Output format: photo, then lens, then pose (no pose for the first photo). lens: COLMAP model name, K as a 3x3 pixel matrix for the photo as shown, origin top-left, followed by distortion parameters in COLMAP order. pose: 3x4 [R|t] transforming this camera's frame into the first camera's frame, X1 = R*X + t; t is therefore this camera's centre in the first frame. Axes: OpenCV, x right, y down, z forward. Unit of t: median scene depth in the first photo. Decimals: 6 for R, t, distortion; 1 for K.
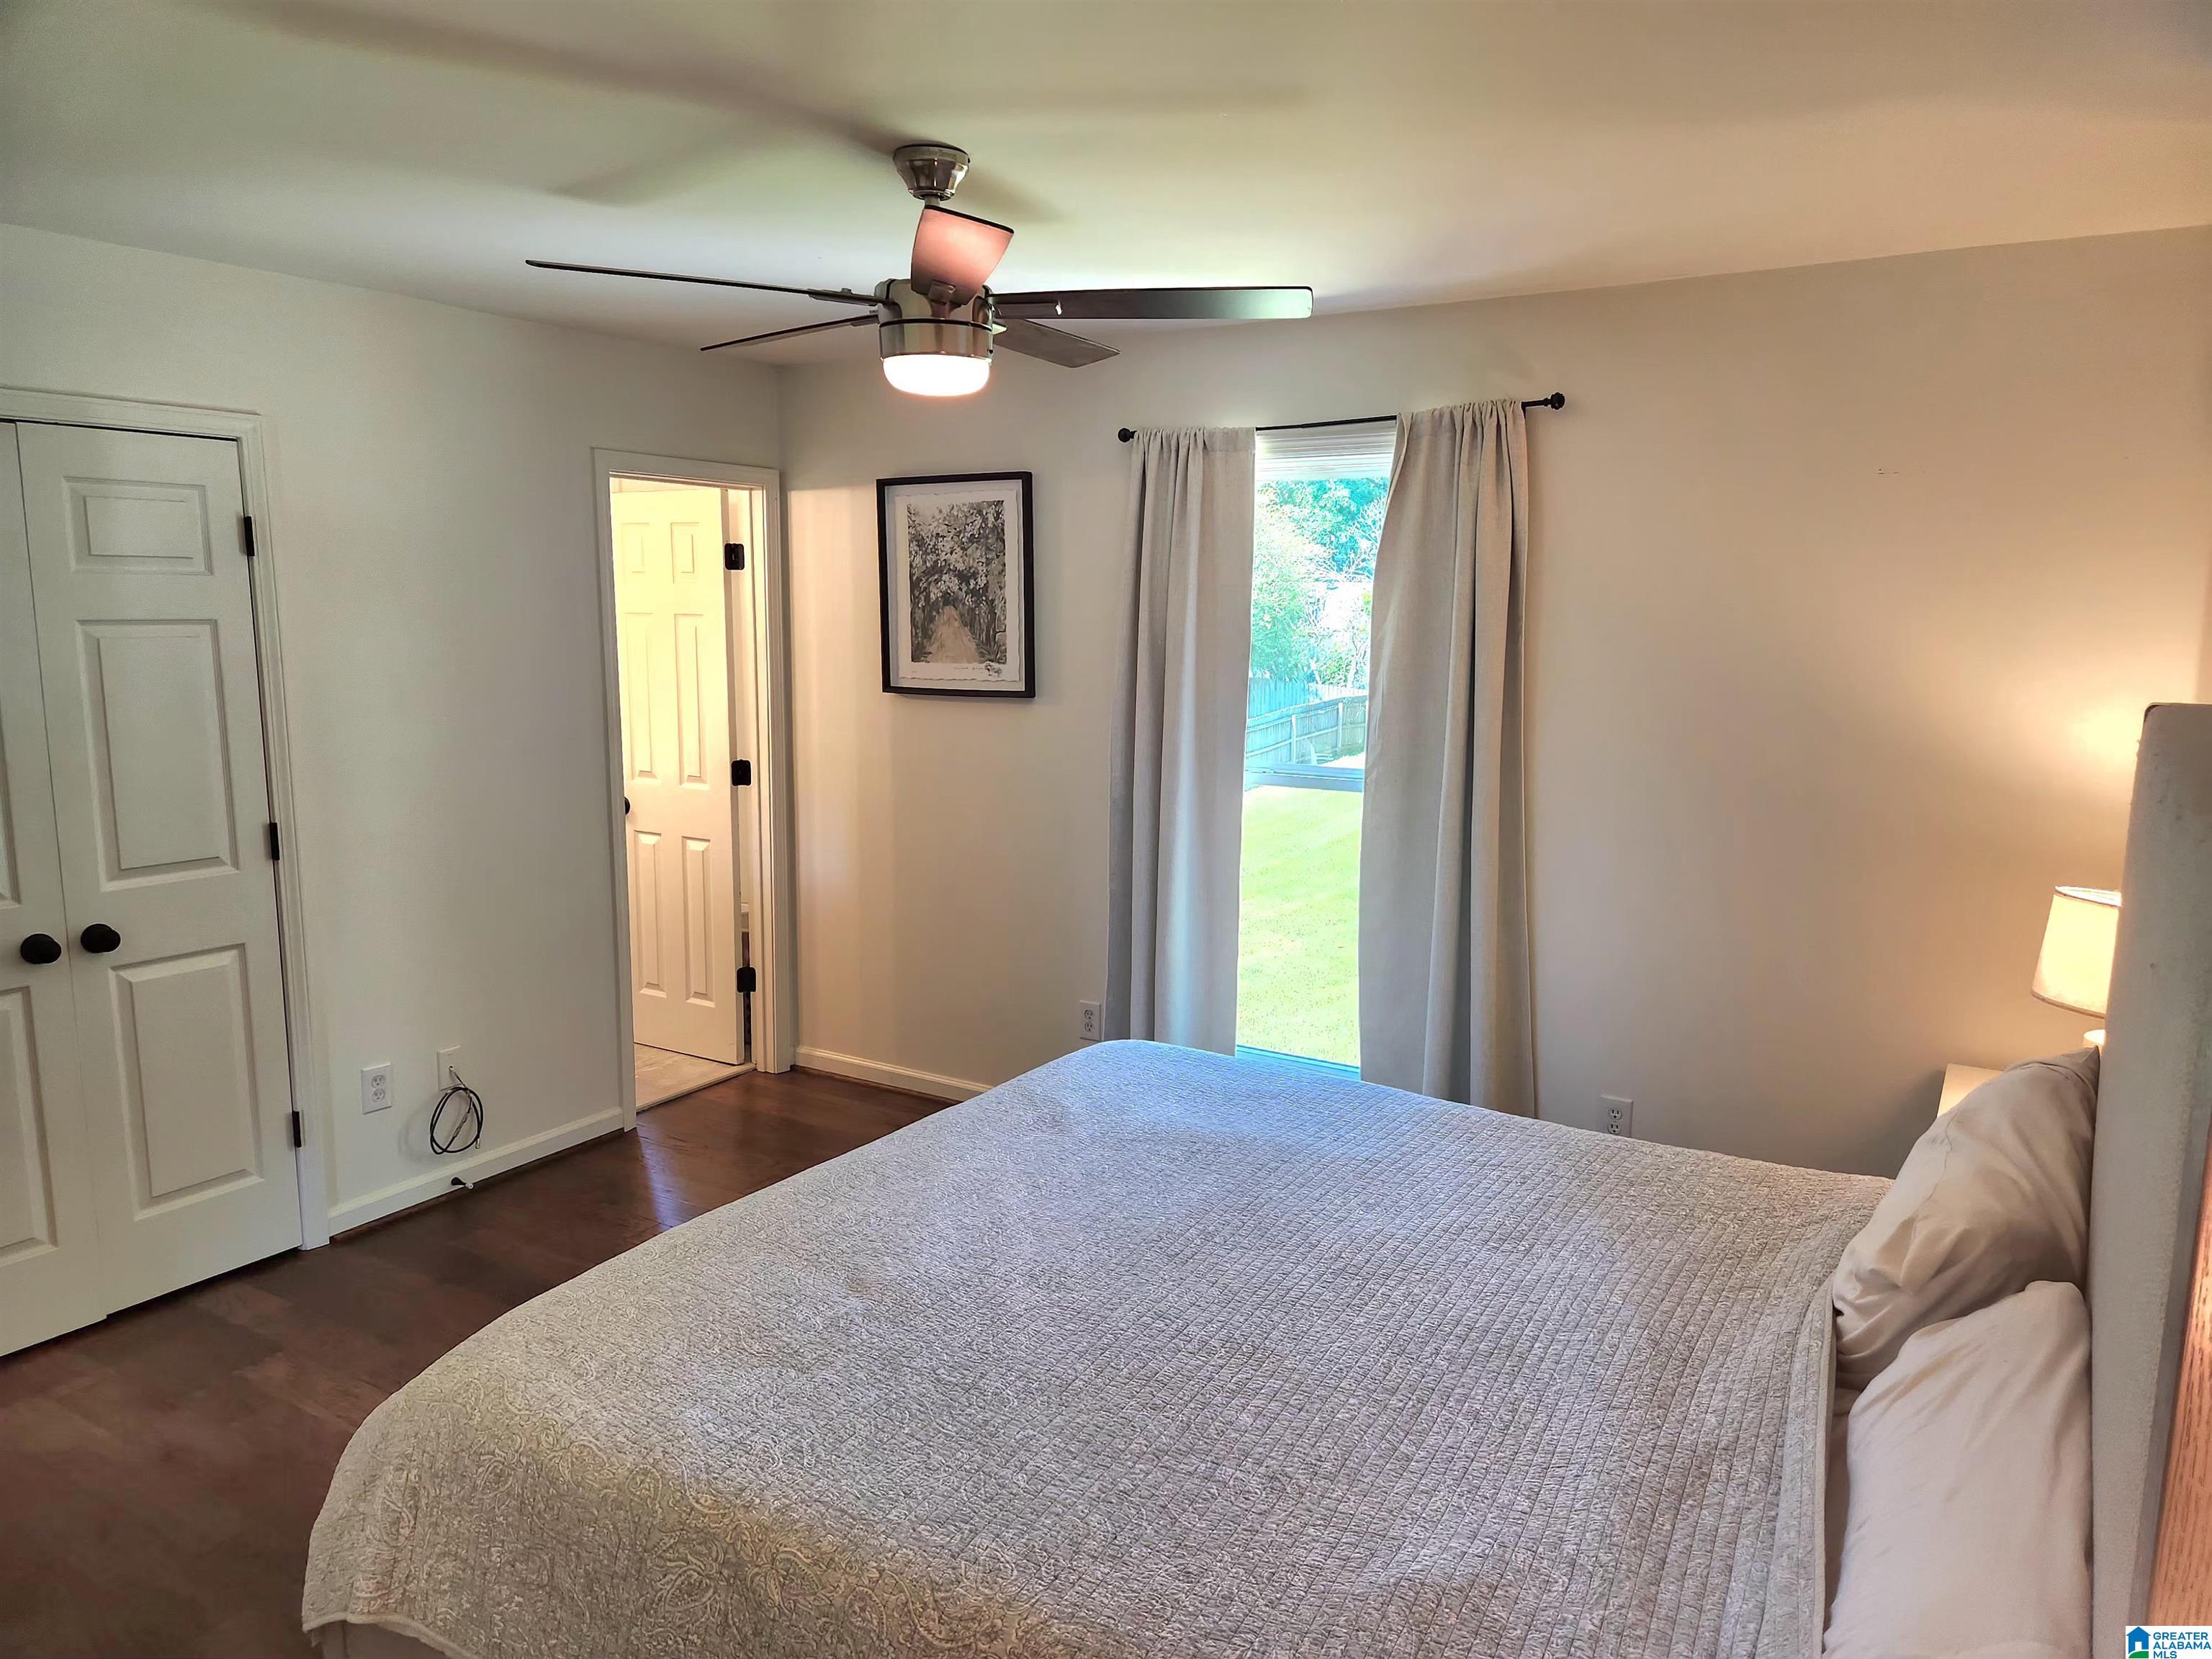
lens RADIAL K [[1484.7, 0, 1098.7], [0, 1484.7, 833.9], [0, 0, 1]] dist [0.073046, -0.063564]
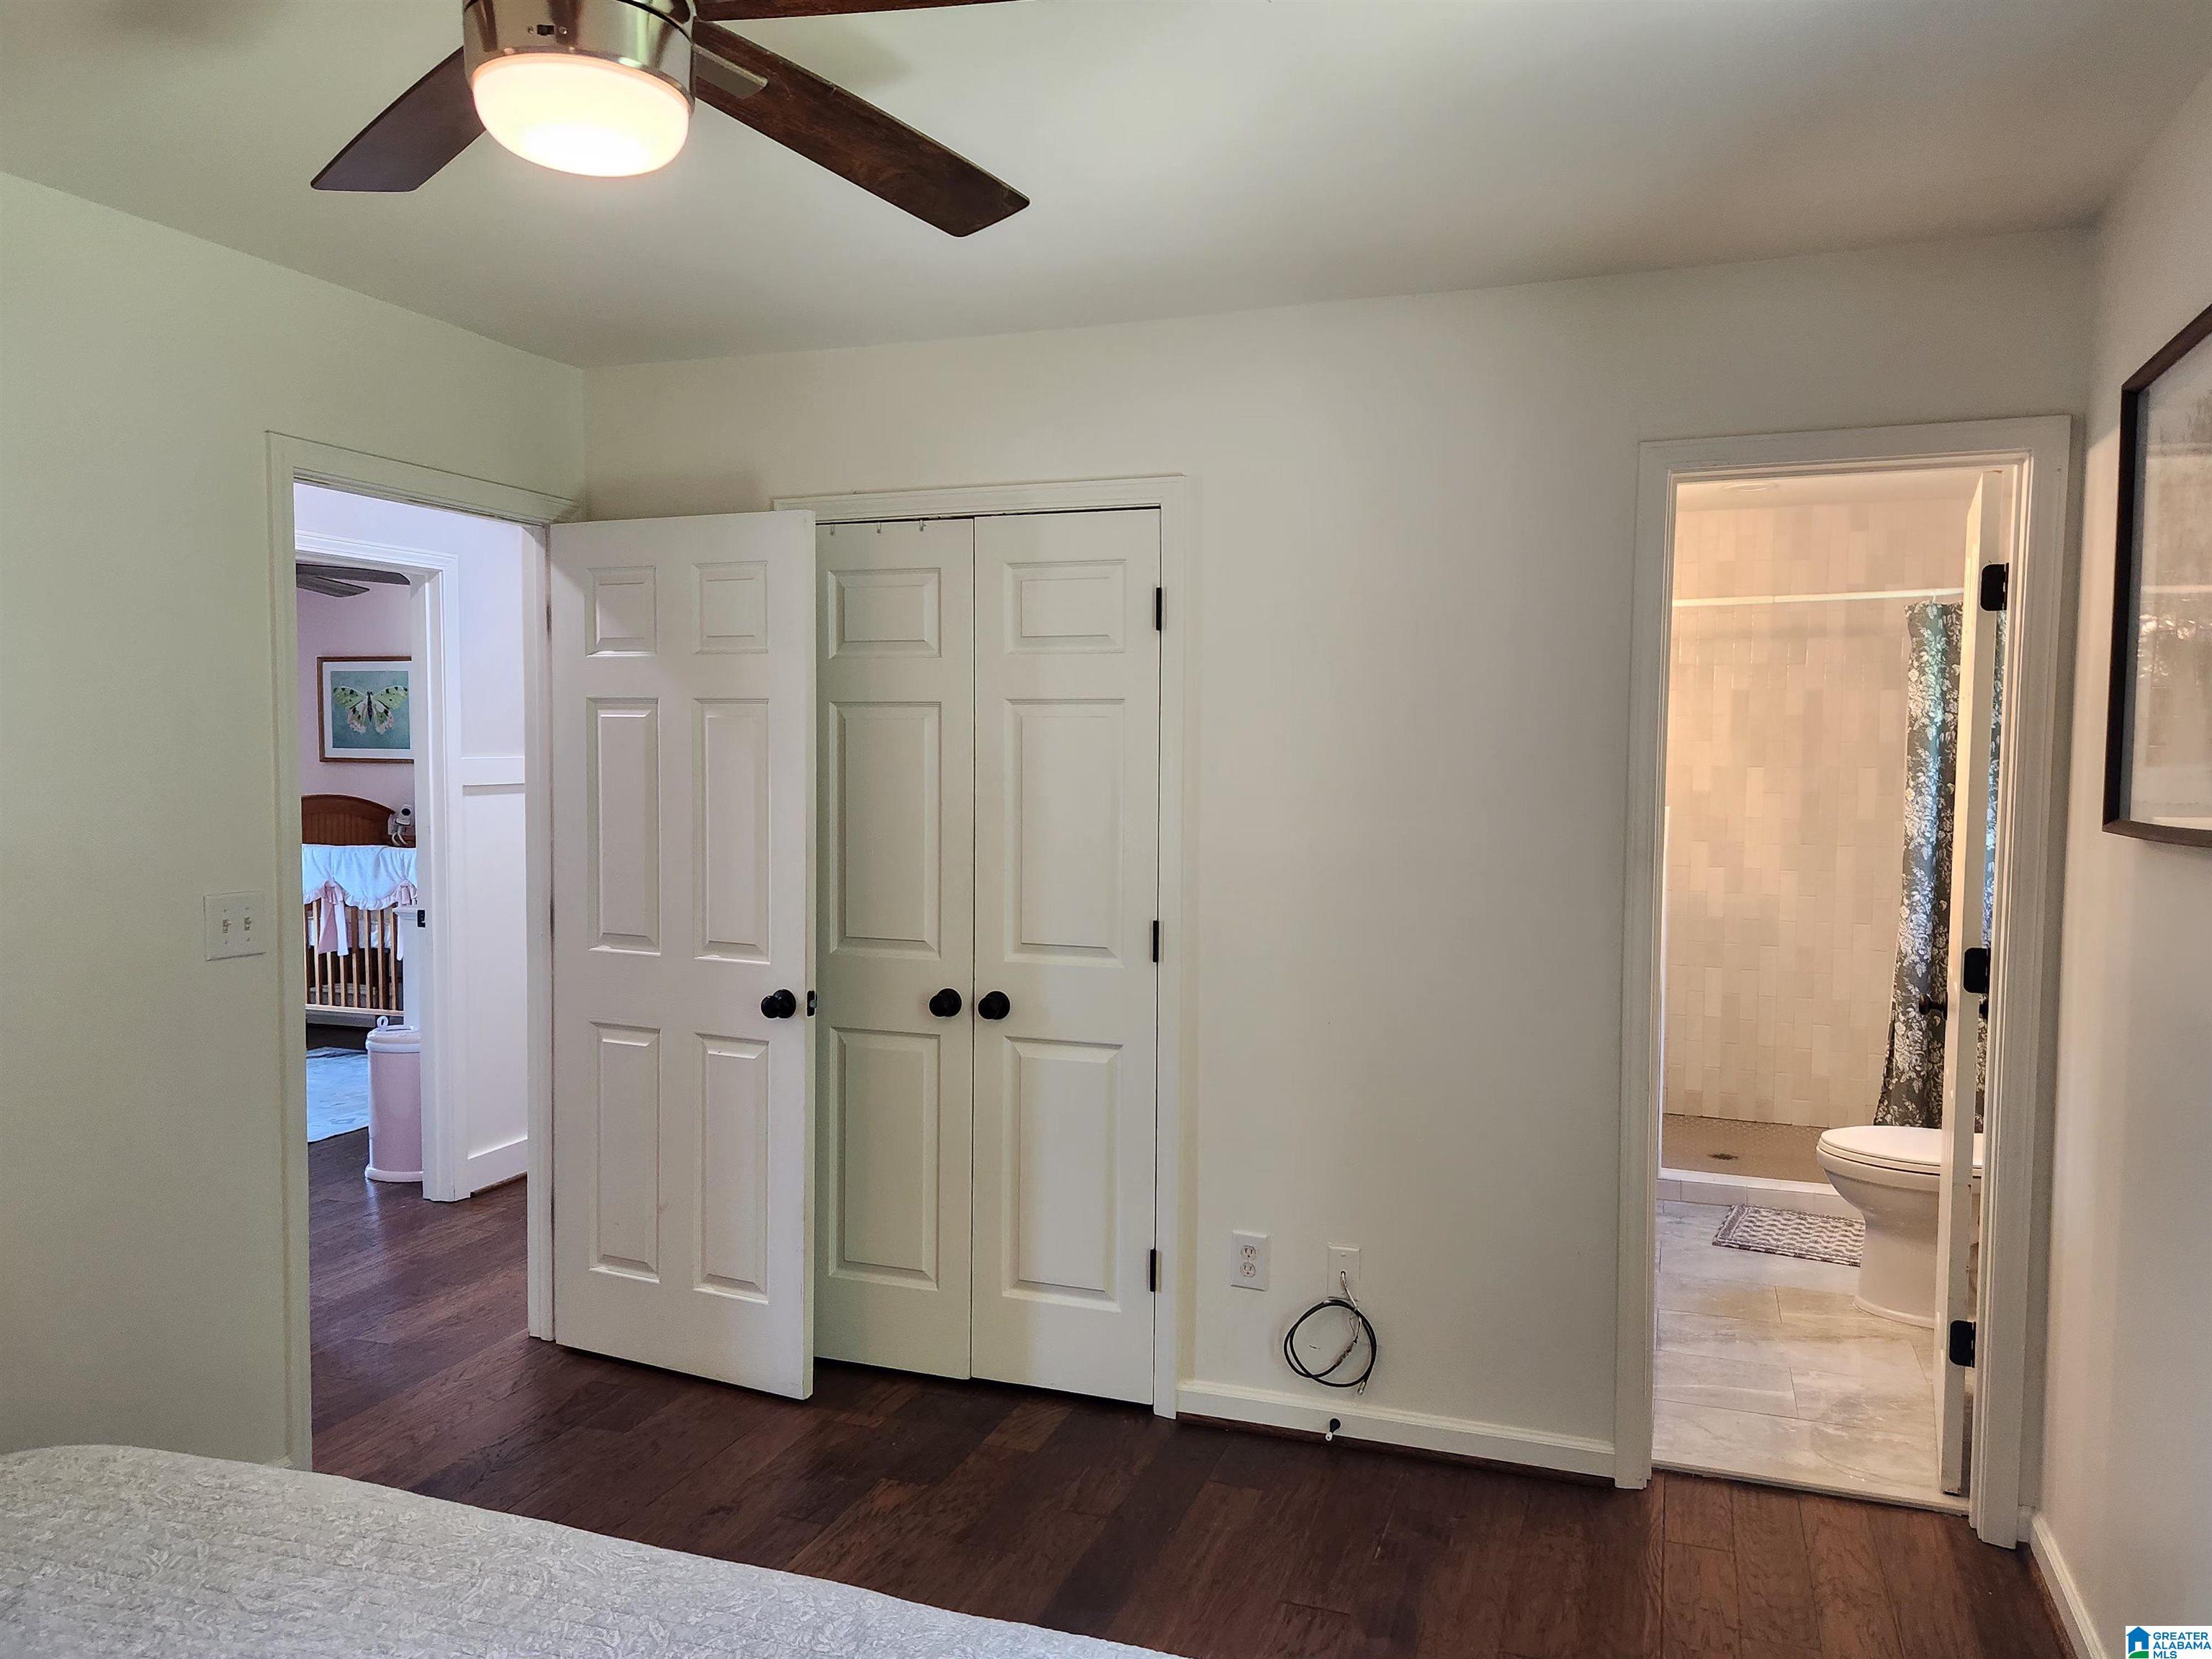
lens RADIAL K [[1484.7, 0, 1098.7], [0, 1484.7, 833.9], [0, 0, 1]] dist [0.073046, -0.063564]
pose [[0.247115, 0.043211, -0.968022, 0.292901], [-0.158671, 0.987325, 0.003568, -0.053901], [0.955907, 0.152715, 0.250839, 0.702688]]
